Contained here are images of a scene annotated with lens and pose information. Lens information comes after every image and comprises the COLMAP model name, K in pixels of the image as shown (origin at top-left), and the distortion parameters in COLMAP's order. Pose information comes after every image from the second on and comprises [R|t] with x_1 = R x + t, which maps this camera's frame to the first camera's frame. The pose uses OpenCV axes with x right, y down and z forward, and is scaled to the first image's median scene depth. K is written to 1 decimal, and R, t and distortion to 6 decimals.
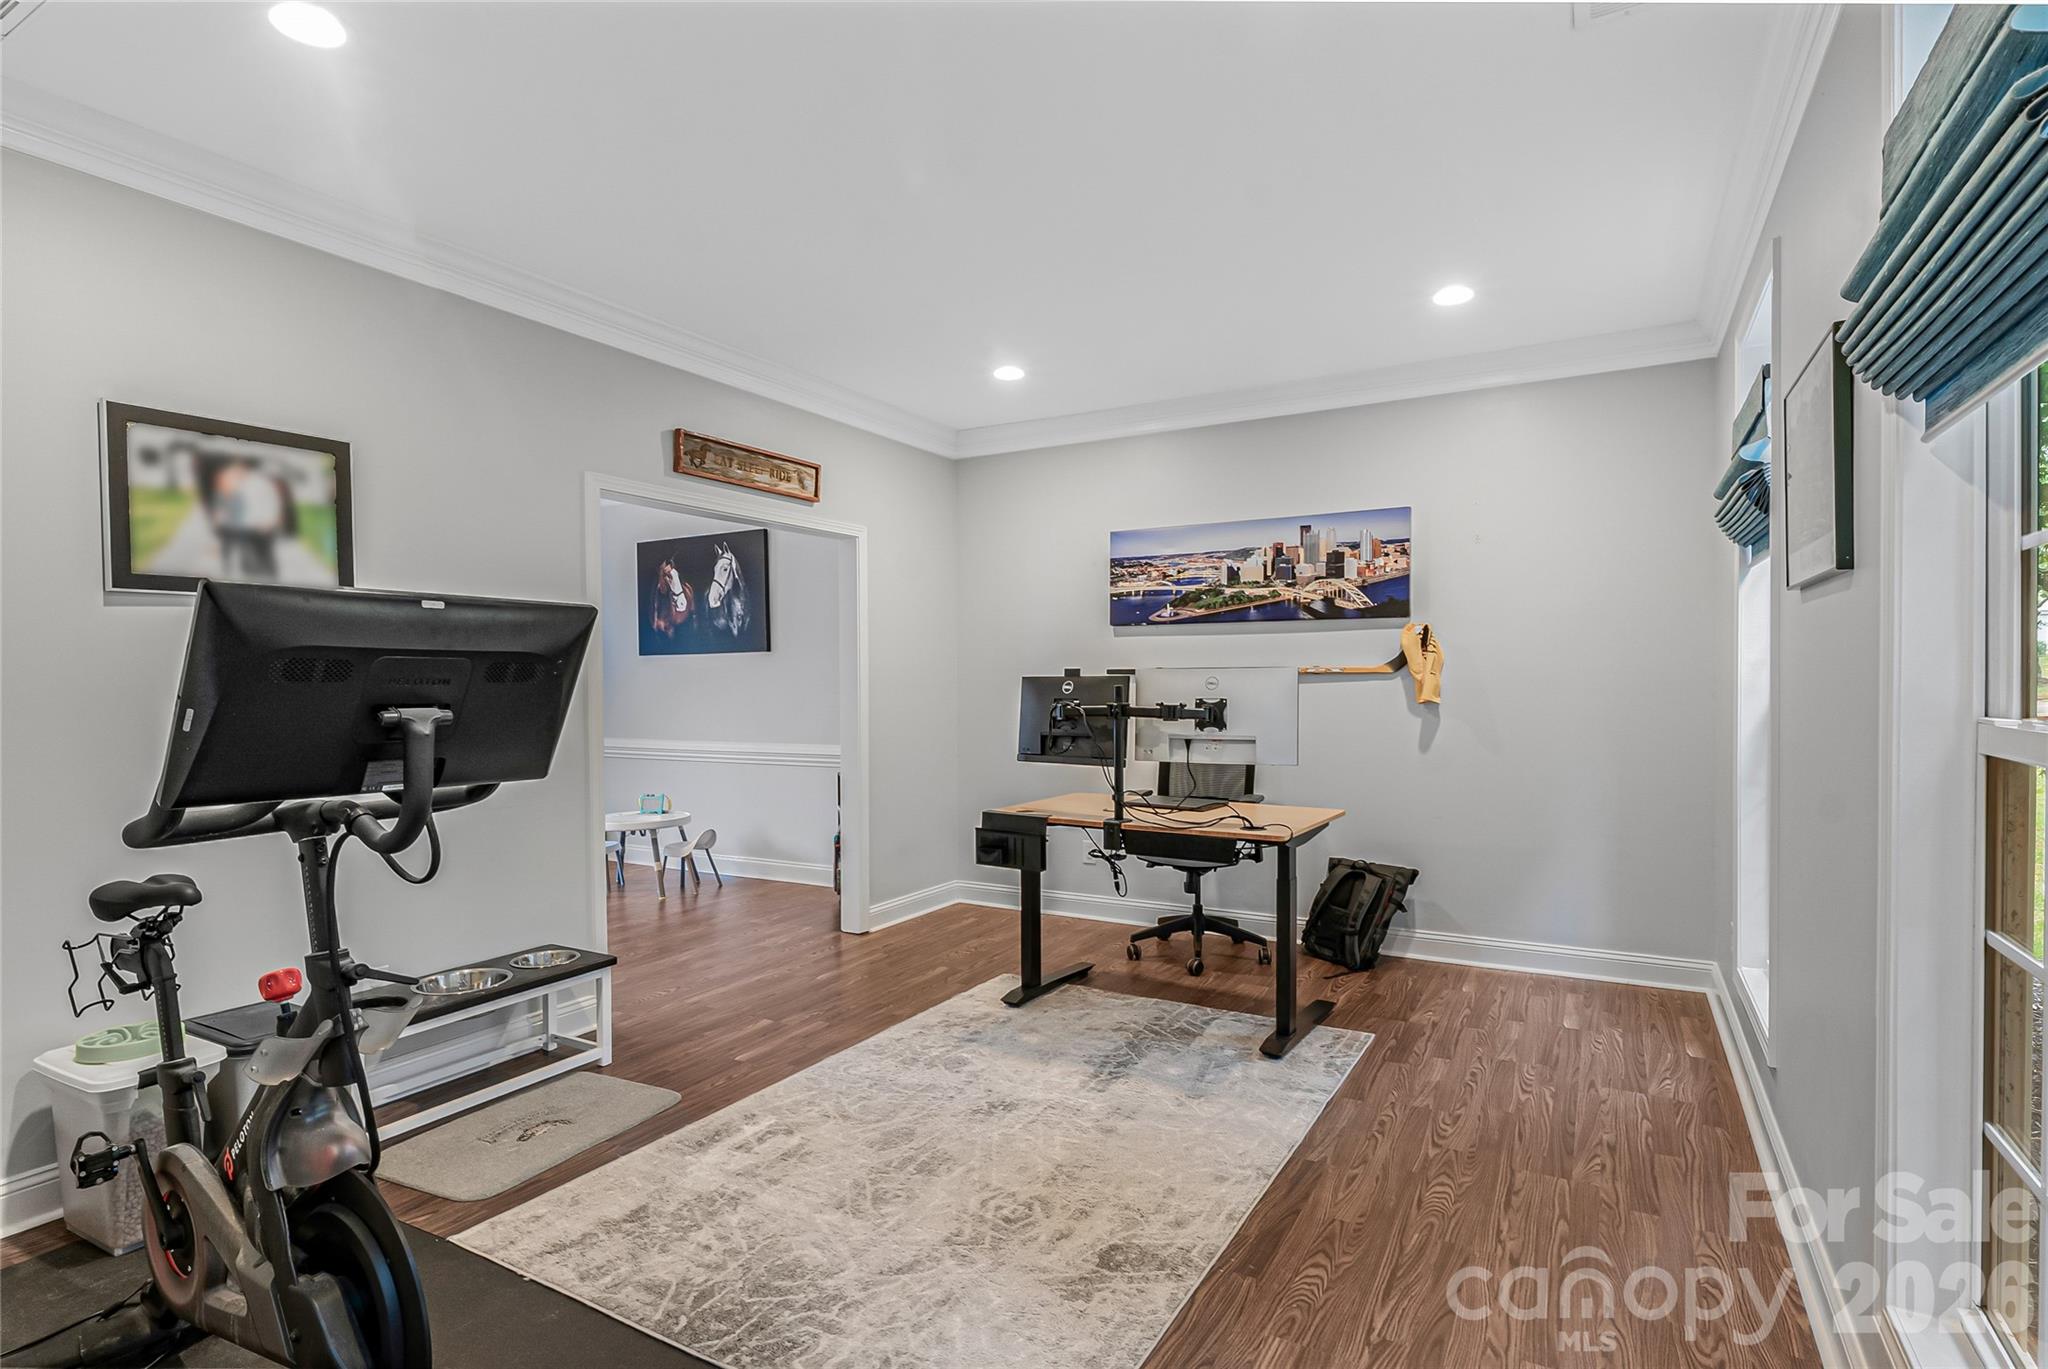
lens RADIAL K [[1011.7, 0, 1035.8], [0, 1011.7, 689.0], [0, 0, 1]] dist [-0.002565, -0.002546]
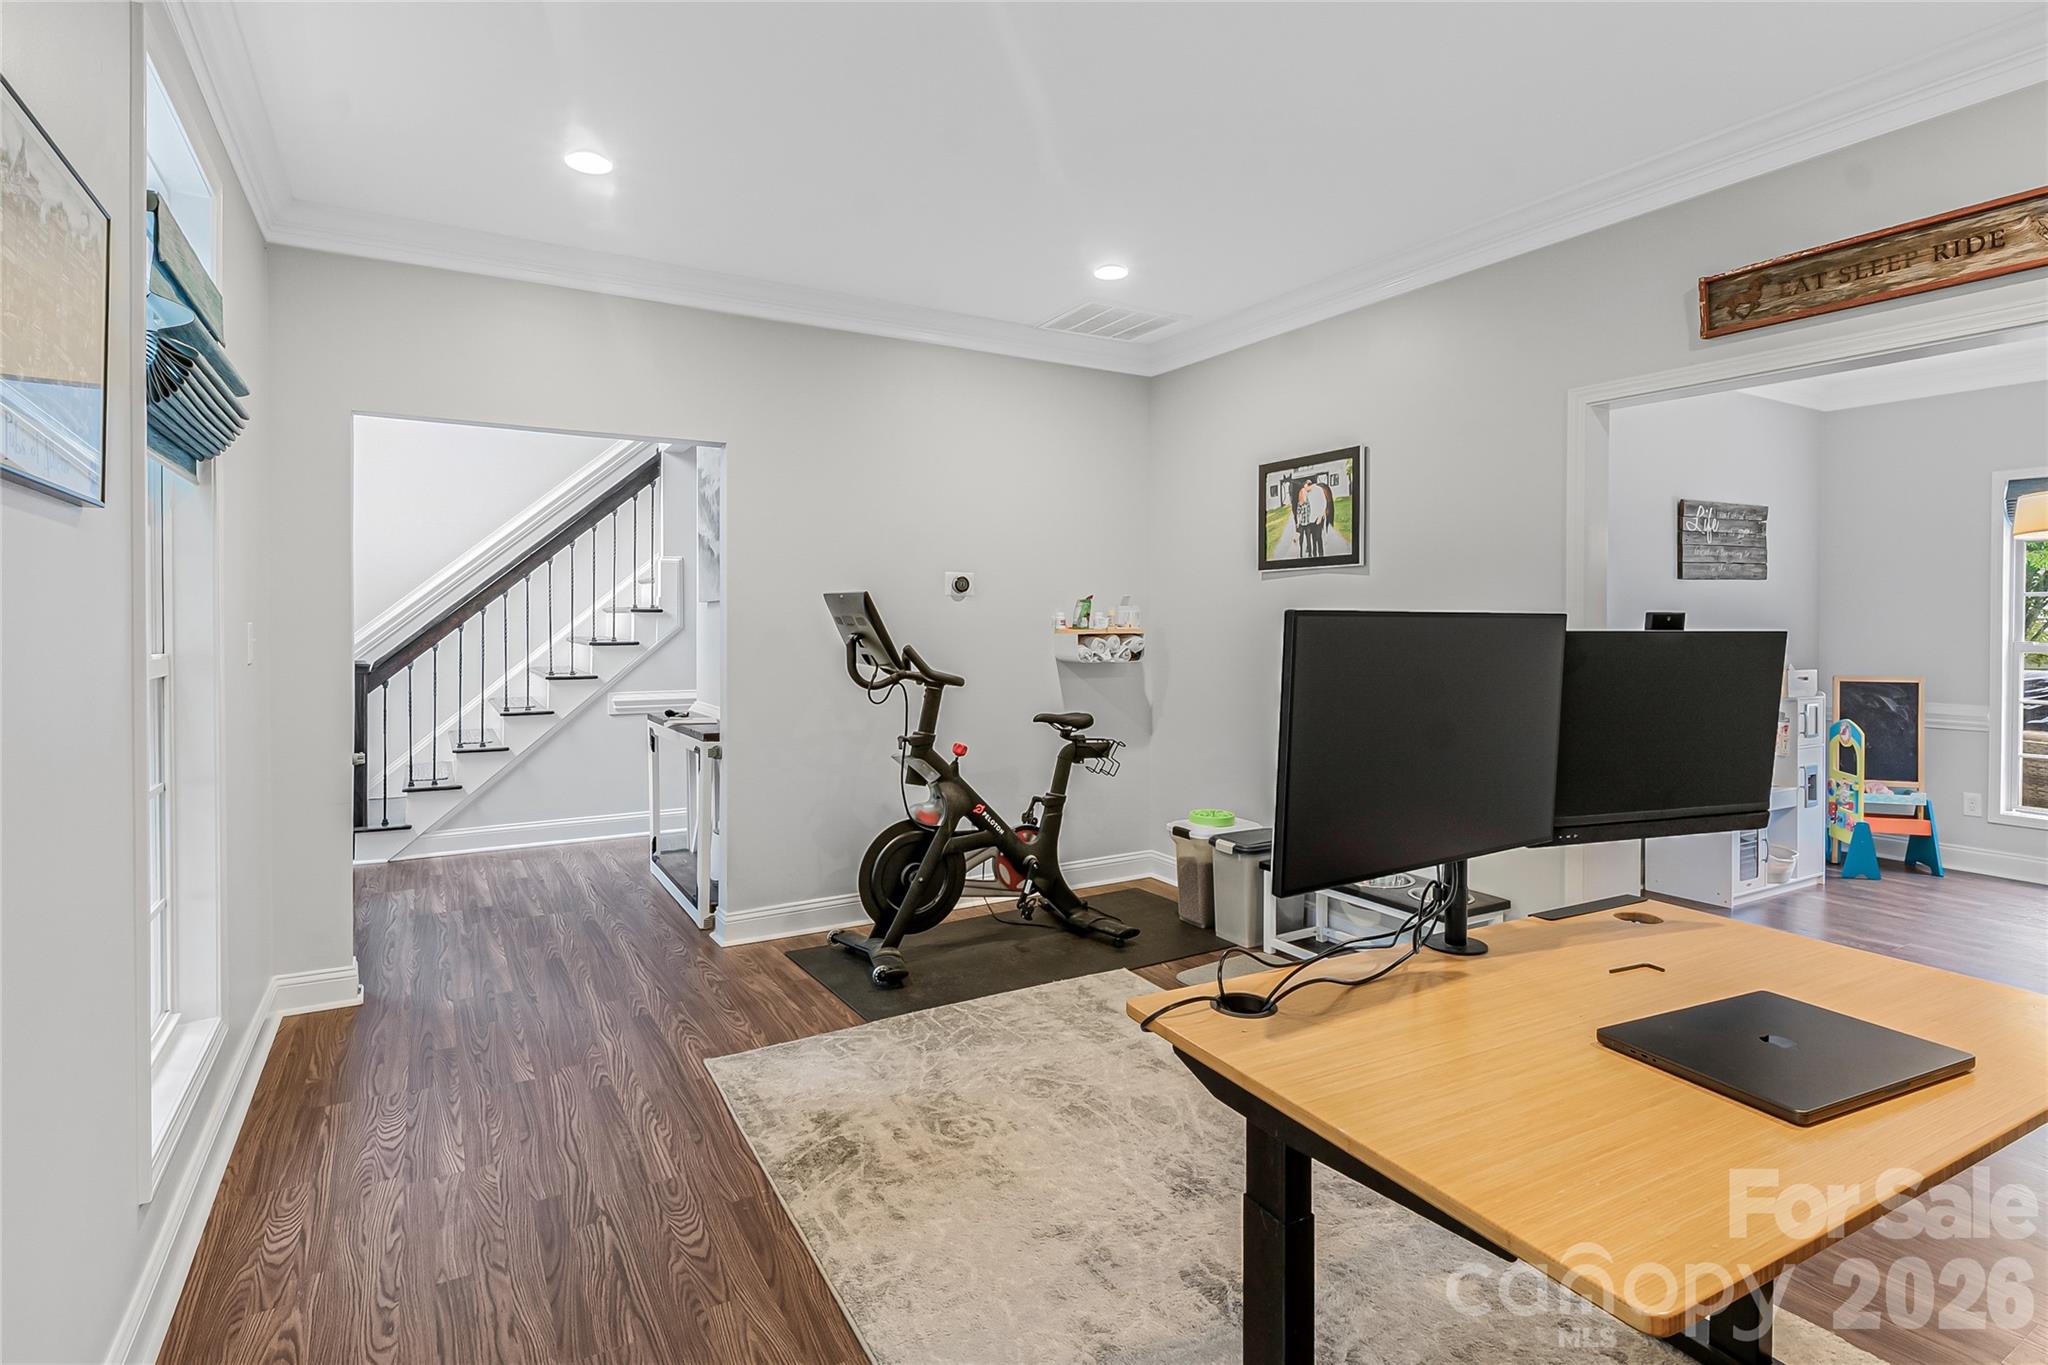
lens RADIAL K [[1011.7, 0, 1014.6], [0, 1011.7, 636.1], [0, 0, 1]] dist [-0.002565, -0.002546]
pose [[-0.503645, 0.019102, -0.863700, 0.709293], [-0.010619, 0.999543, 0.028299, -0.026246], [0.863846, 0.023424, -0.503212, 1.300357]]
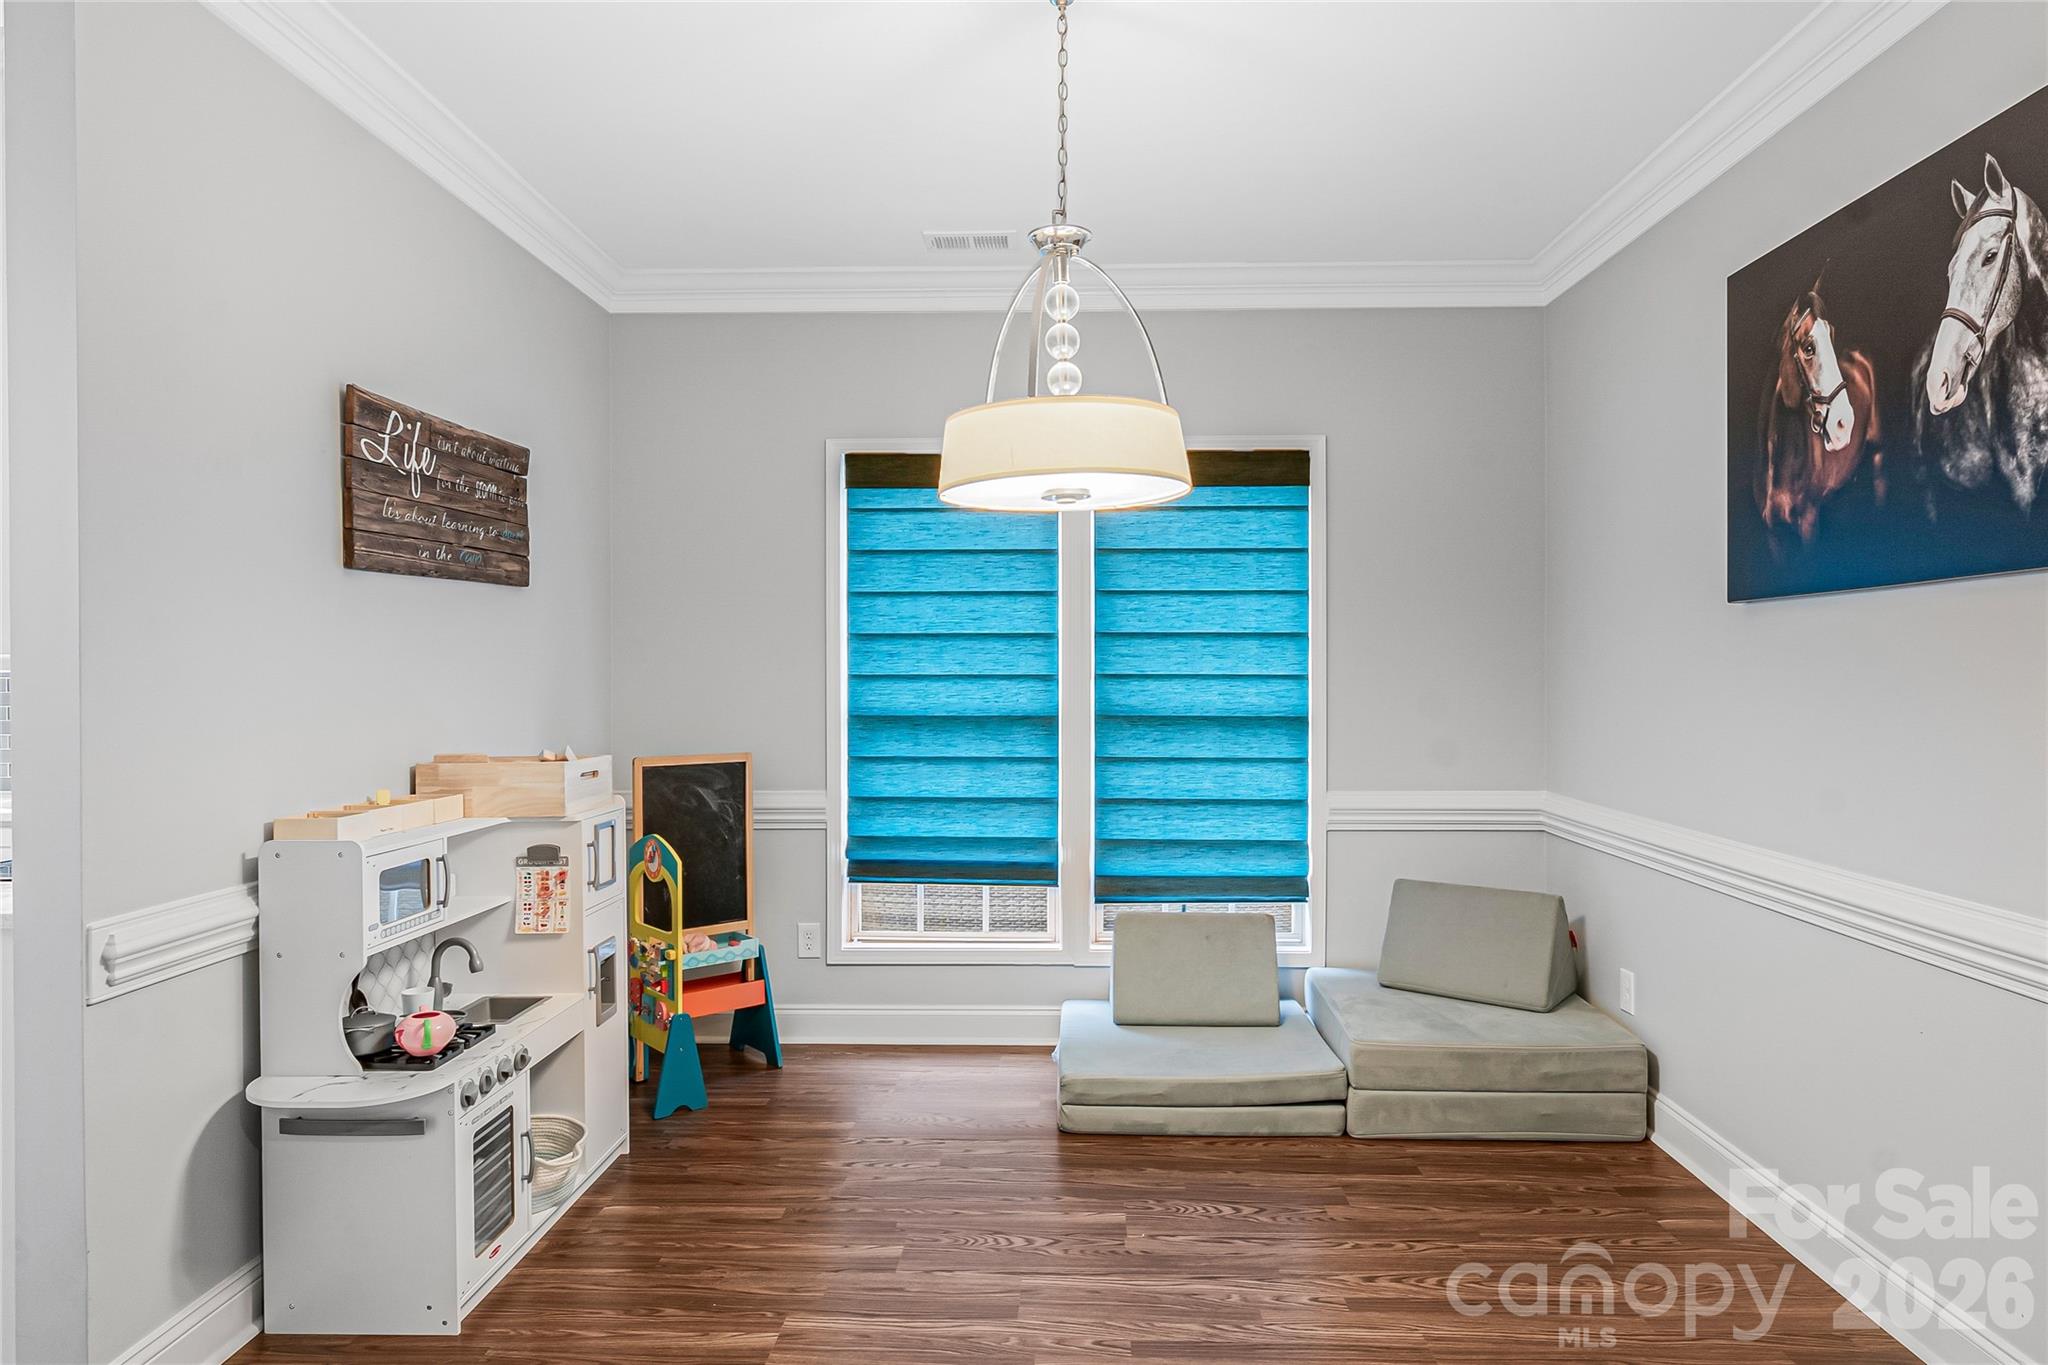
lens RADIAL K [[1249.6, 0, 1027.6], [0, 1249.6, 669.2], [0, 0, 1]] dist [0.043235, -0.003943]
pose [[0.457468, 0.006772, -0.889201, -0.281572], [-0.011757, 0.999930, 0.001567, -0.018524], [0.889149, 0.009738, 0.457515, 1.431204]]
